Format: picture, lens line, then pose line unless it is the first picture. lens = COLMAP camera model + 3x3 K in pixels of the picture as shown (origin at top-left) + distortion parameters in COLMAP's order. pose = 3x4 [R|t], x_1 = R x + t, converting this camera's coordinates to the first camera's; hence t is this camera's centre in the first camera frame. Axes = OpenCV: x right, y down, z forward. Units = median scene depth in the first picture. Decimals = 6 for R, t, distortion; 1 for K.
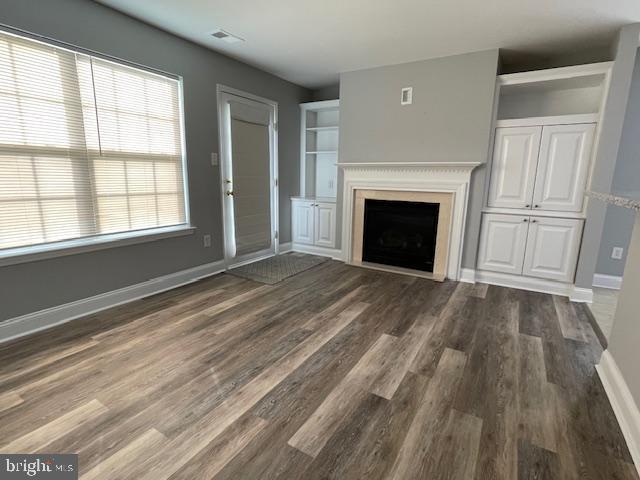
lens RADIAL K [[332.2, 0, 321.4], [0, 332.2, 242.8], [0, 0, 1]] dist [0.007316, 0.002021]
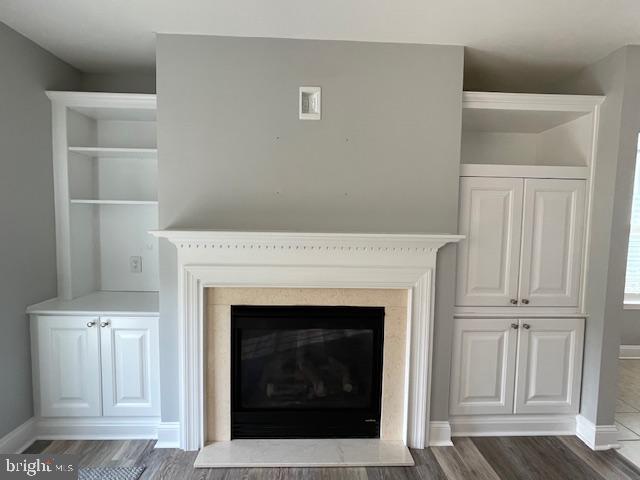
lens RADIAL K [[332.2, 0, 316.9], [0, 332.2, 241.2], [0, 0, 1]] dist [0.007316, 0.002021]
pose [[0.840650, -0.039373, 0.540146, -0.017704], [0.104417, 0.990425, -0.090312, -0.195624], [-0.531418, 0.132321, 0.836712, 0.631047]]
